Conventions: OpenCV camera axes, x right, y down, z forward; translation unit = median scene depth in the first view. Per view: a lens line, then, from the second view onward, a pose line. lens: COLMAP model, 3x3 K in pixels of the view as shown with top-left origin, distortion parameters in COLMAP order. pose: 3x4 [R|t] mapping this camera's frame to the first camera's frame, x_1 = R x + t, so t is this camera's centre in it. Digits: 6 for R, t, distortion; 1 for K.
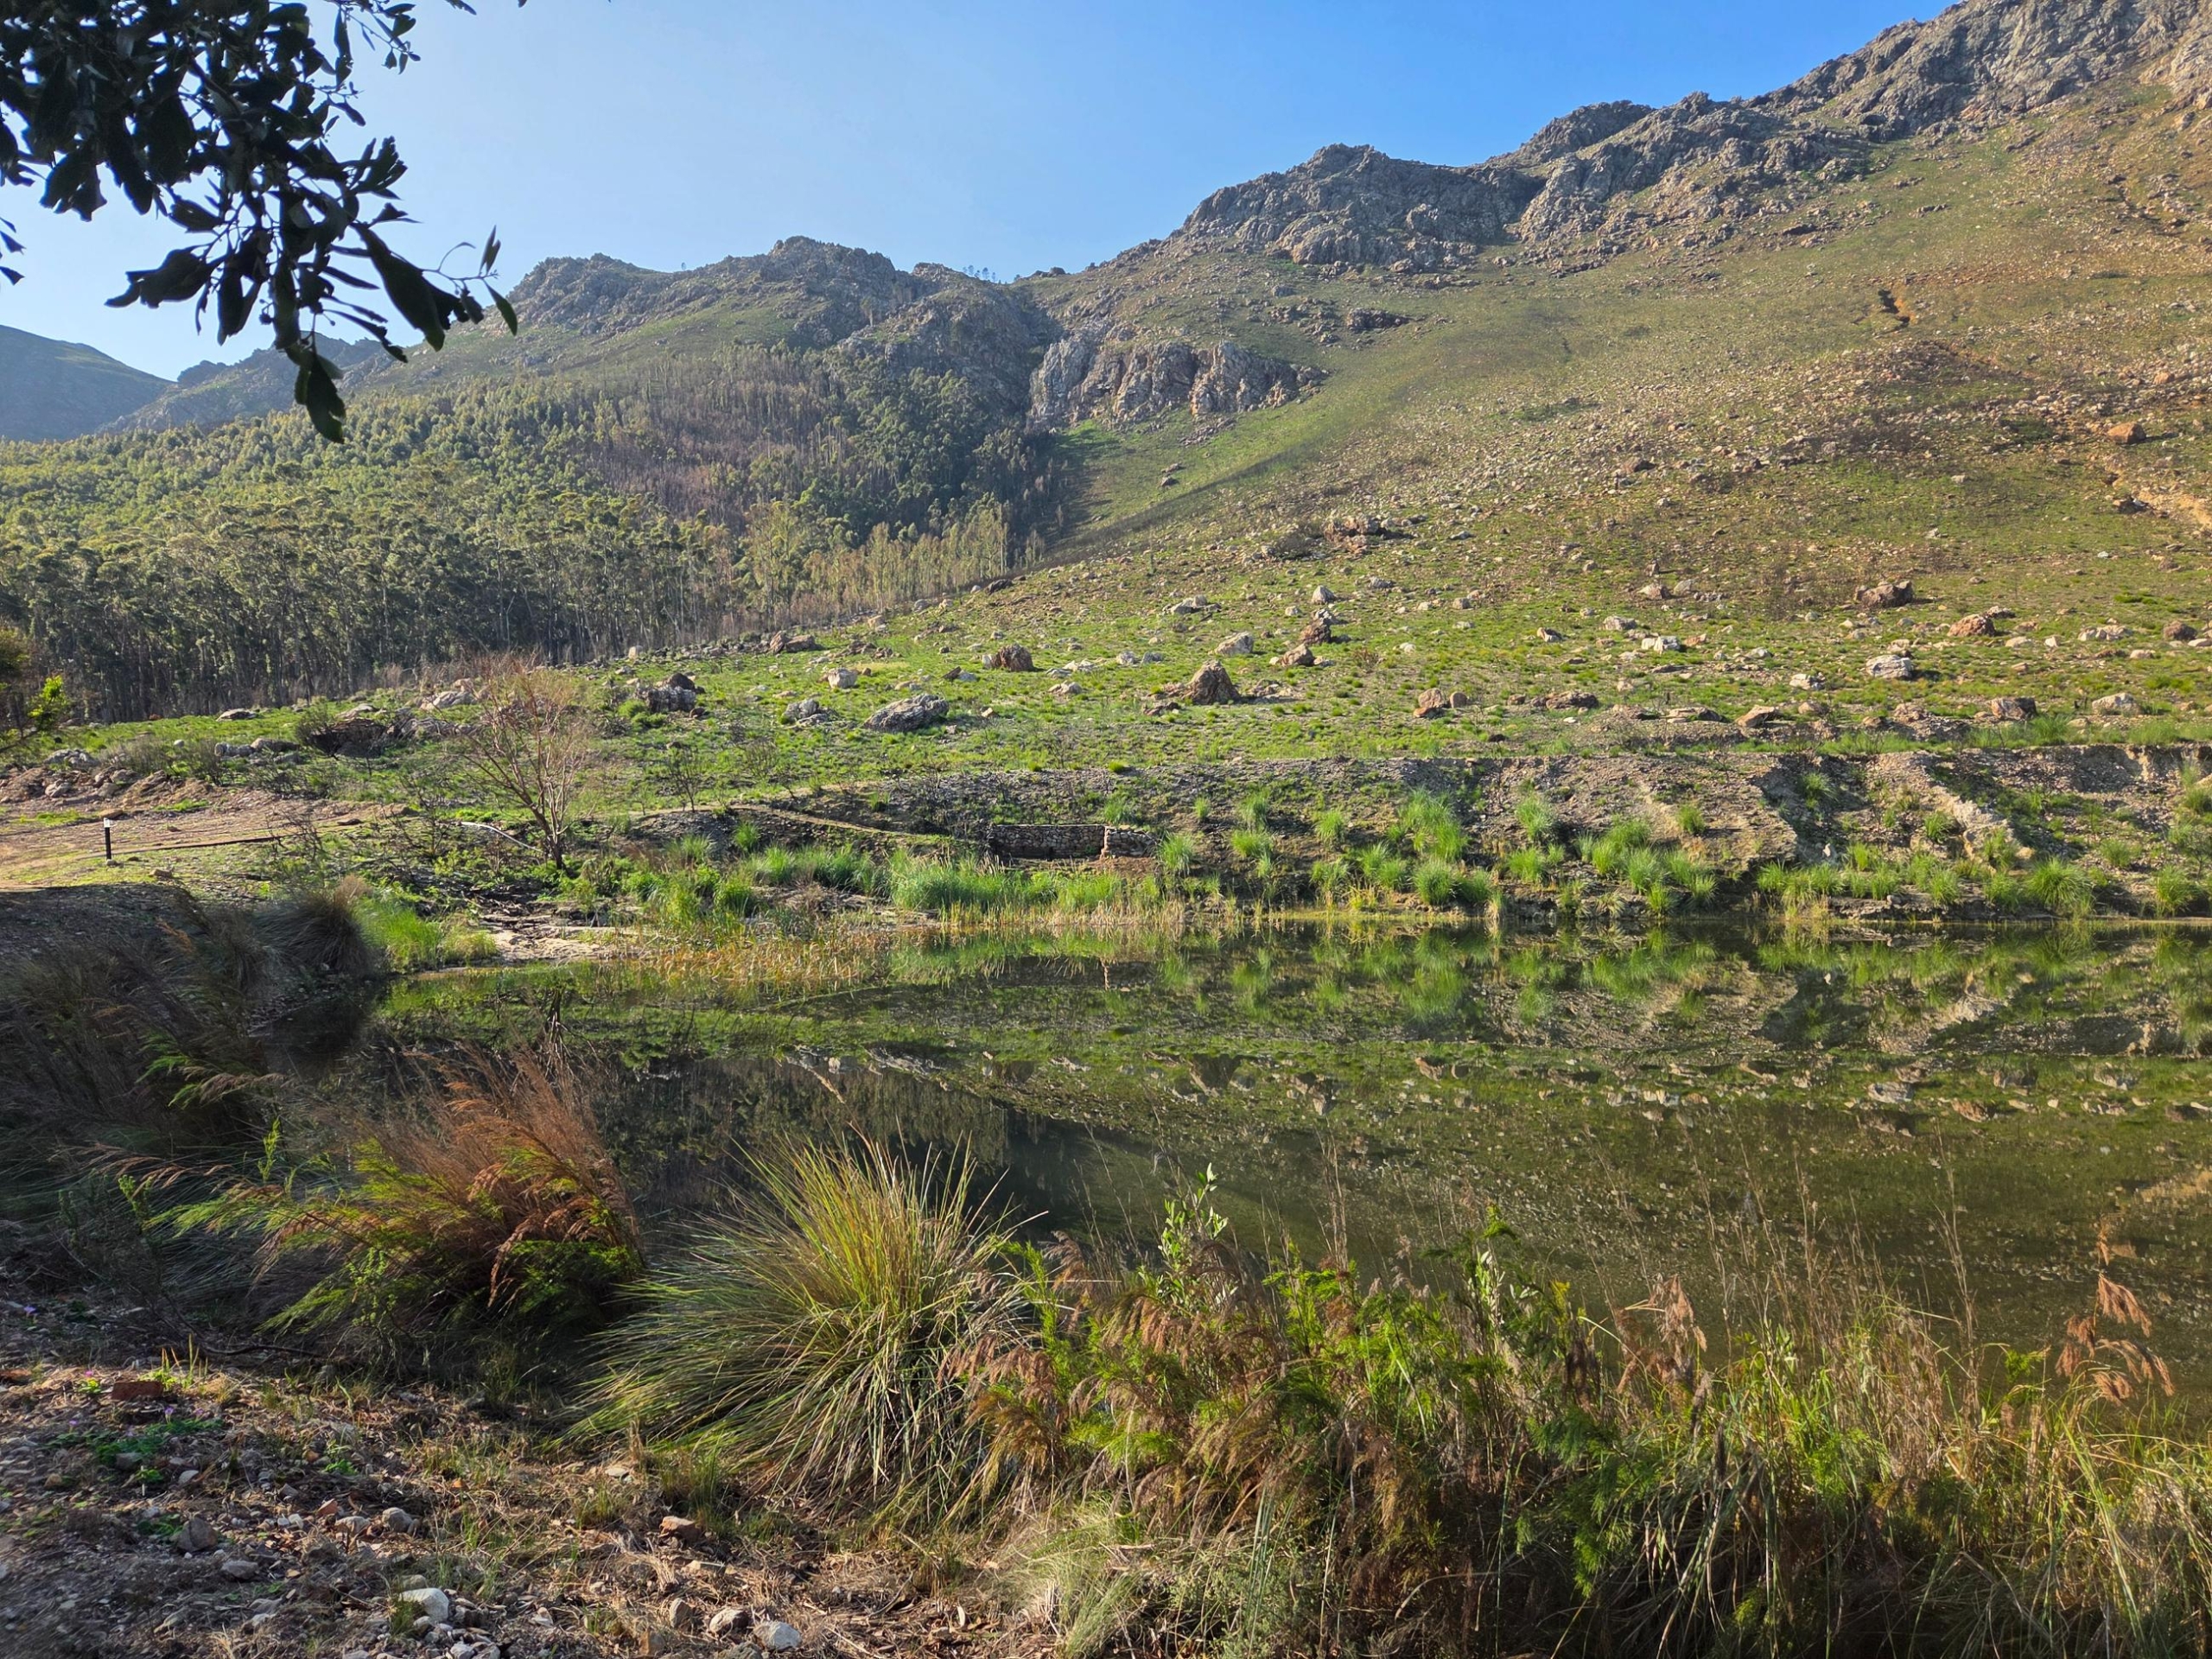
lens RADIAL K [[1482.2, 0, 1107.9], [0, 1482.2, 822.2], [0, 0, 1]] dist [0.079066, -0.062719]
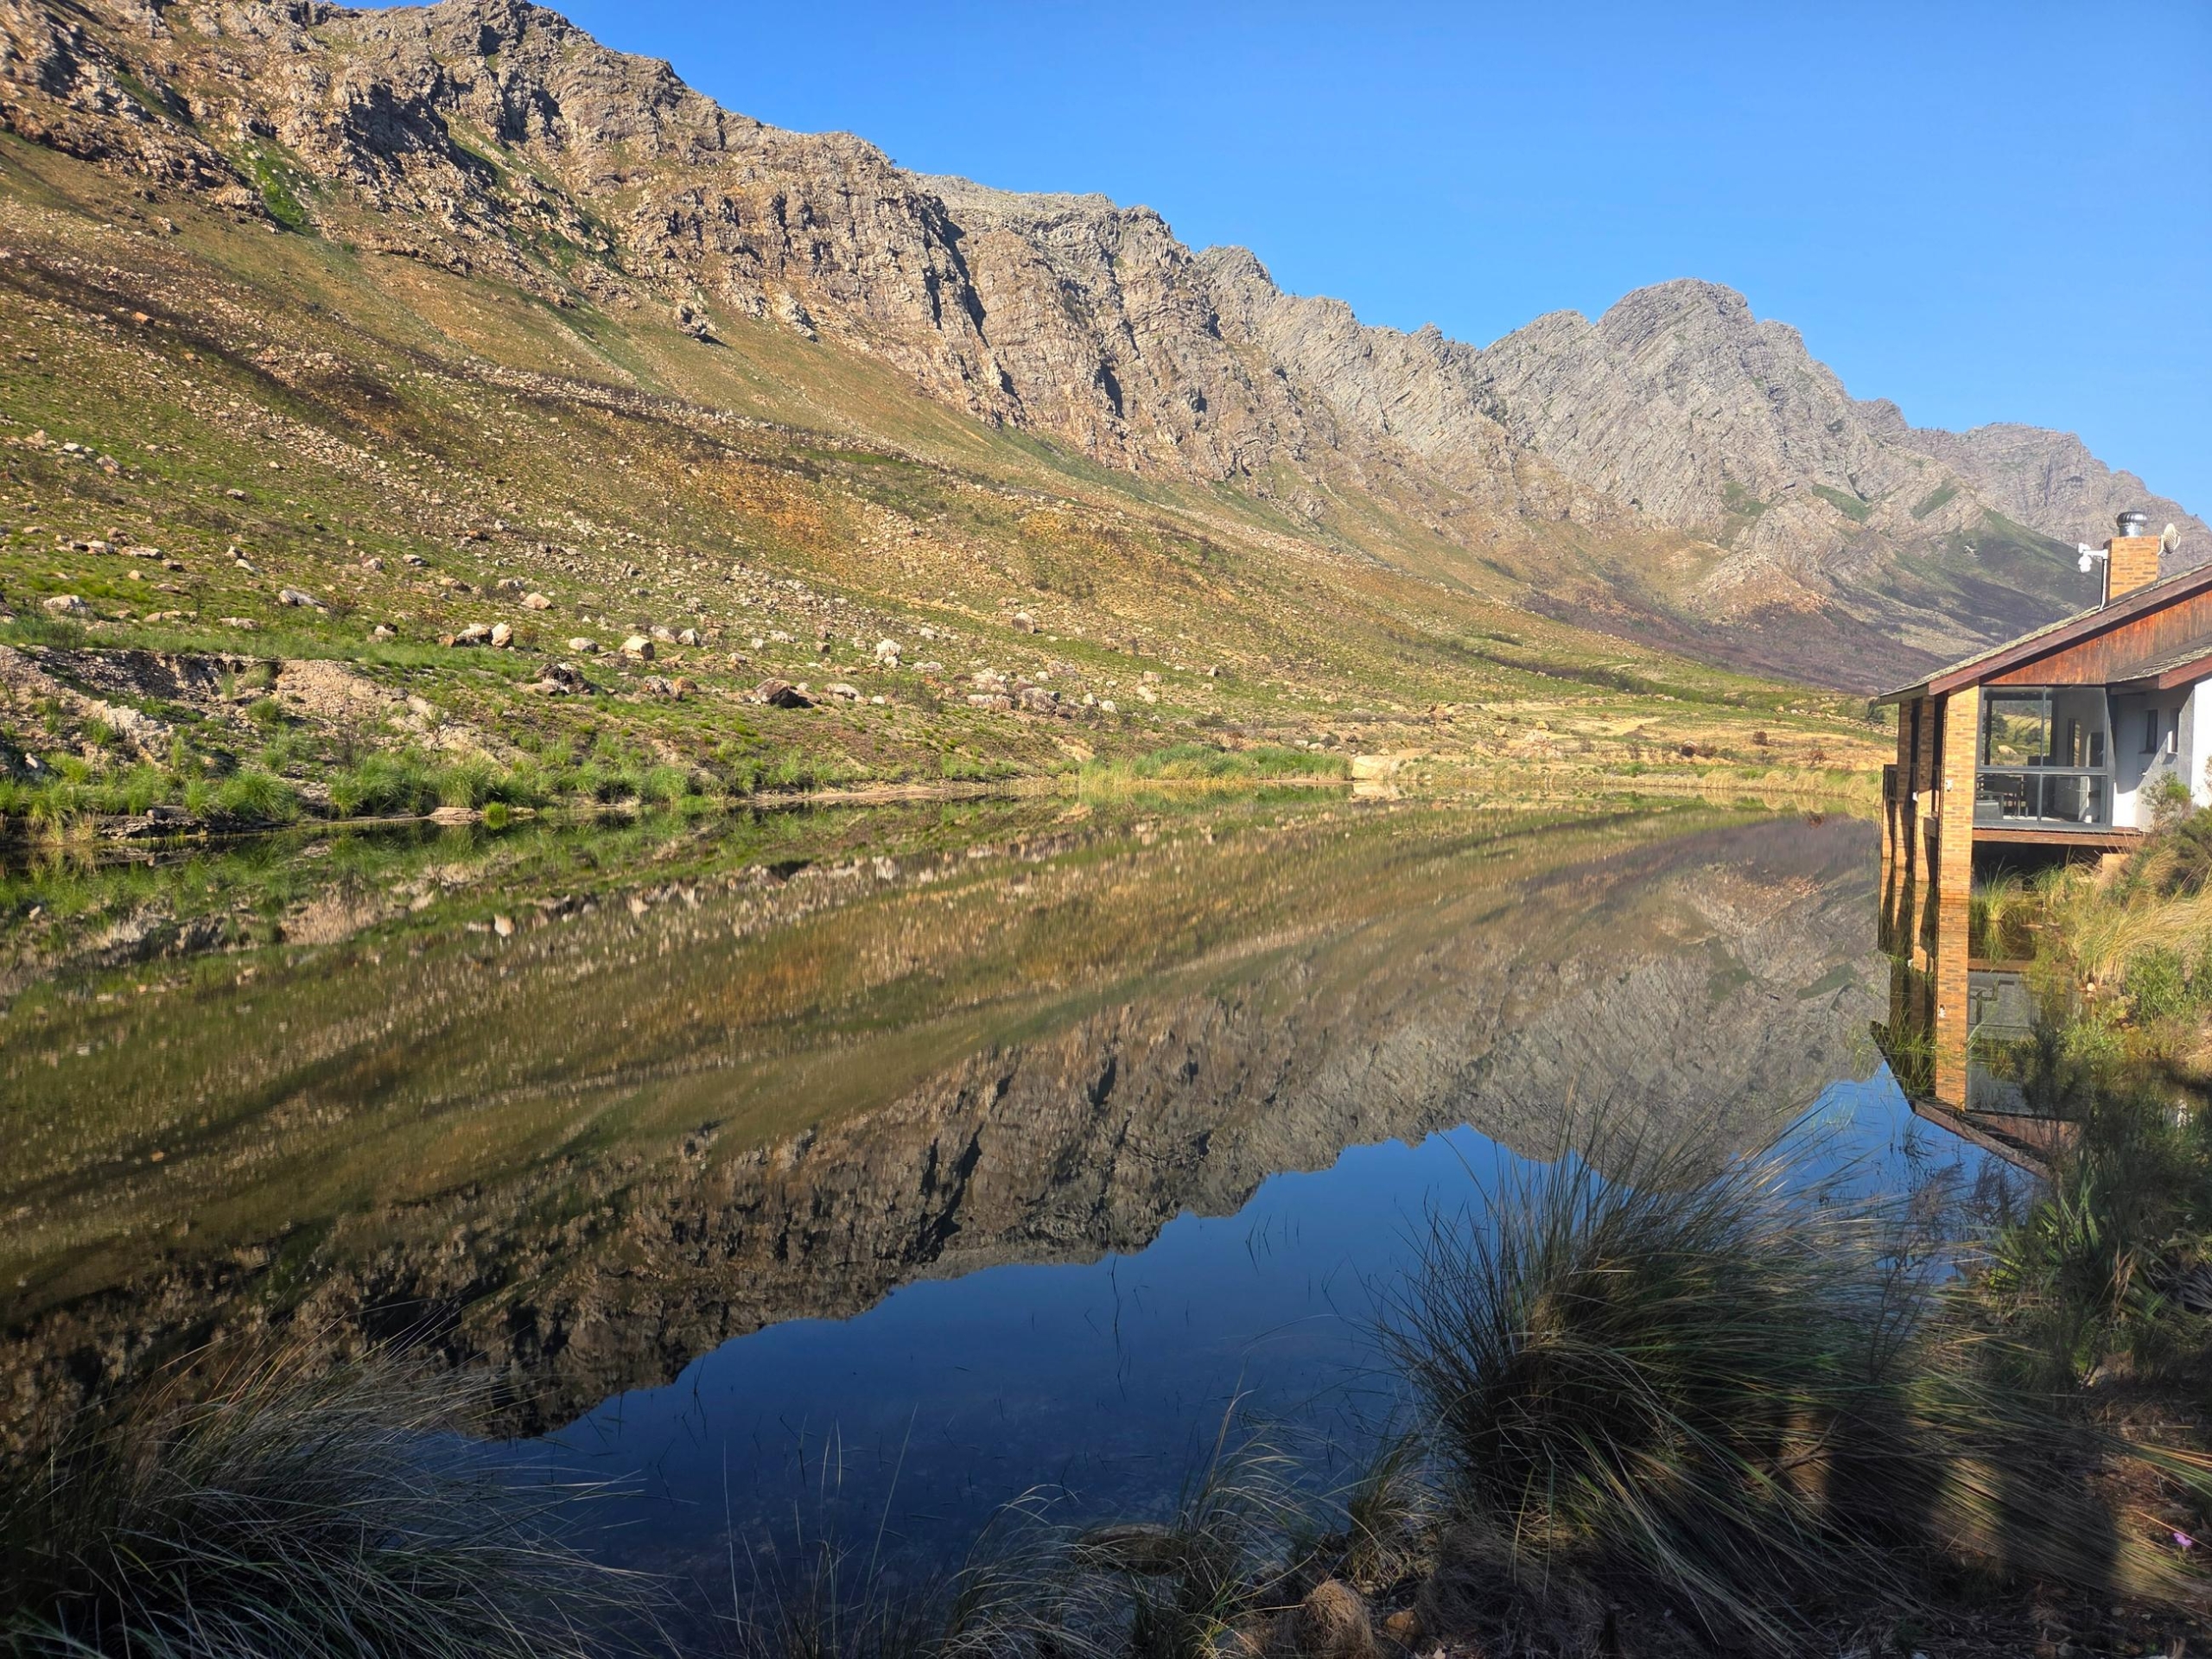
lens RADIAL K [[1482.5, 0, 1089.1], [0, 1482.5, 800.1], [0, 0, 1]] dist [0.082608, -0.066339]
pose [[0.127713, -0.037744, 0.991093, -0.162178], [-0.011775, 0.999147, 0.039569, -0.000056], [-0.991741, -0.016724, 0.127160, 0.167989]]
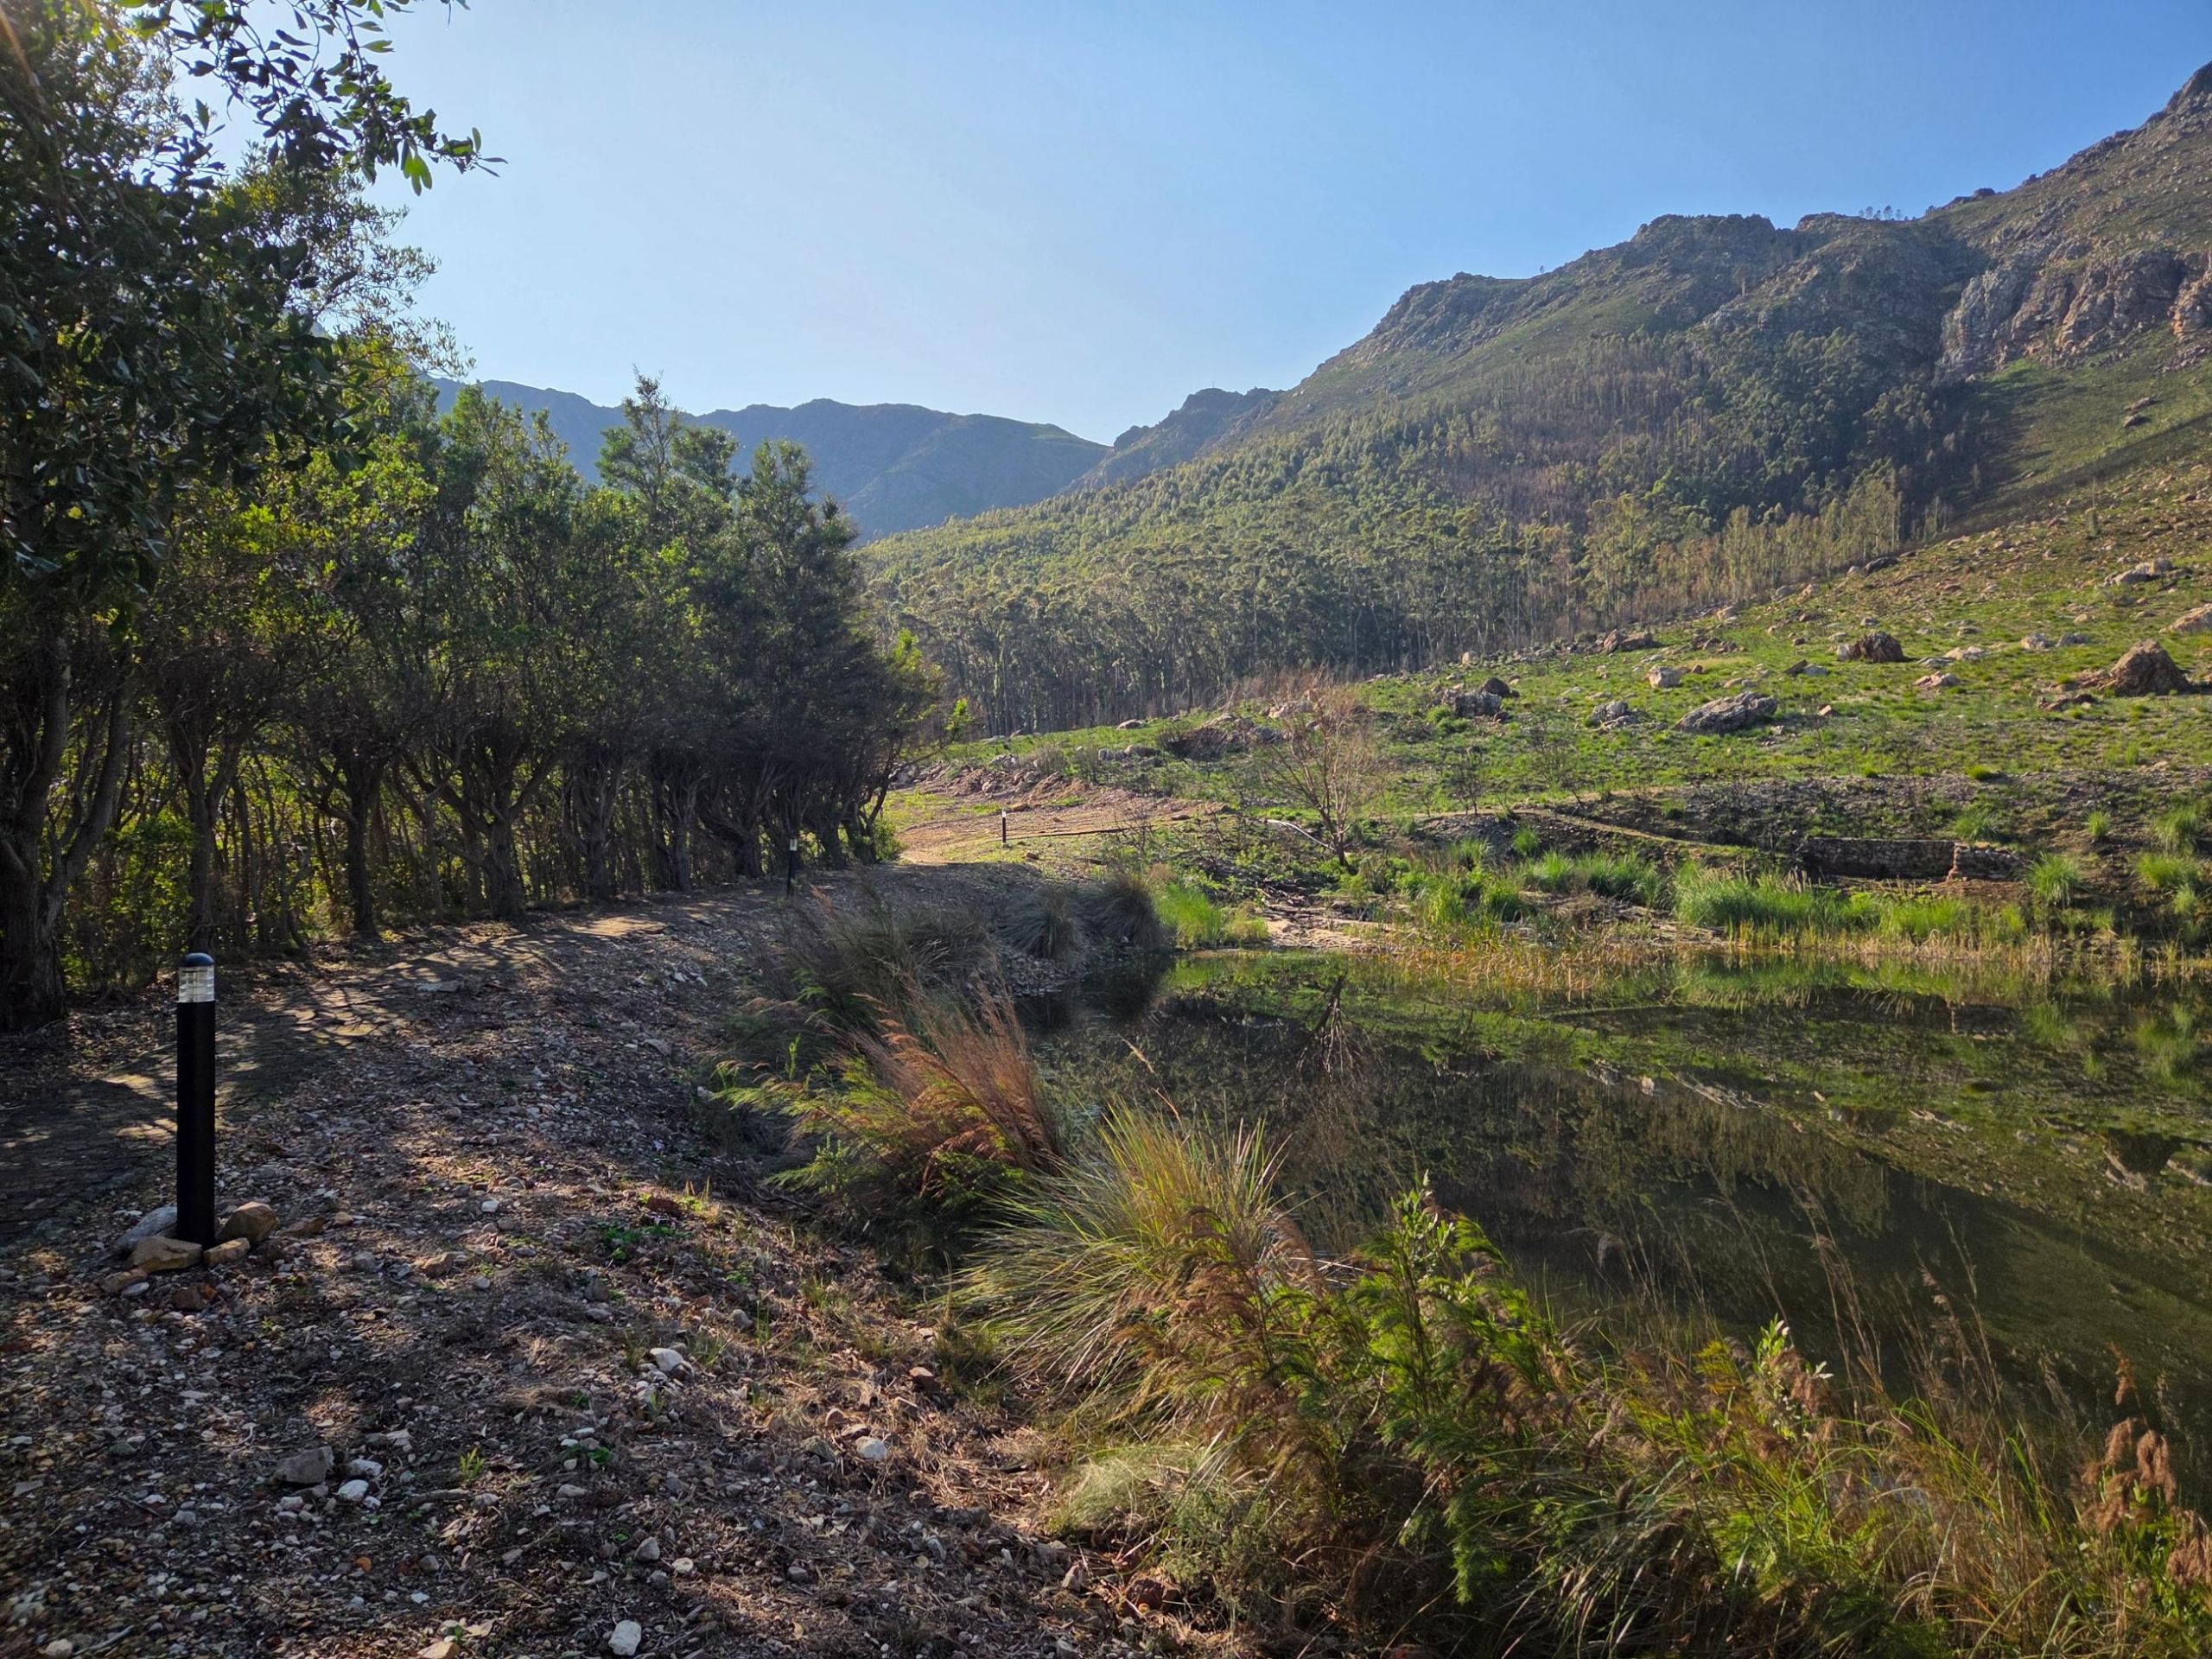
lens RADIAL K [[1482.5, 0, 1089.1], [0, 1482.5, 800.1], [0, 0, 1]] dist [0.082608, -0.066339]
pose [[0.846118, 0.016771, -0.532732, 0.023652], [-0.025536, 0.999633, -0.009088, -0.000706], [0.532384, 0.021293, 0.846235, -0.000776]]
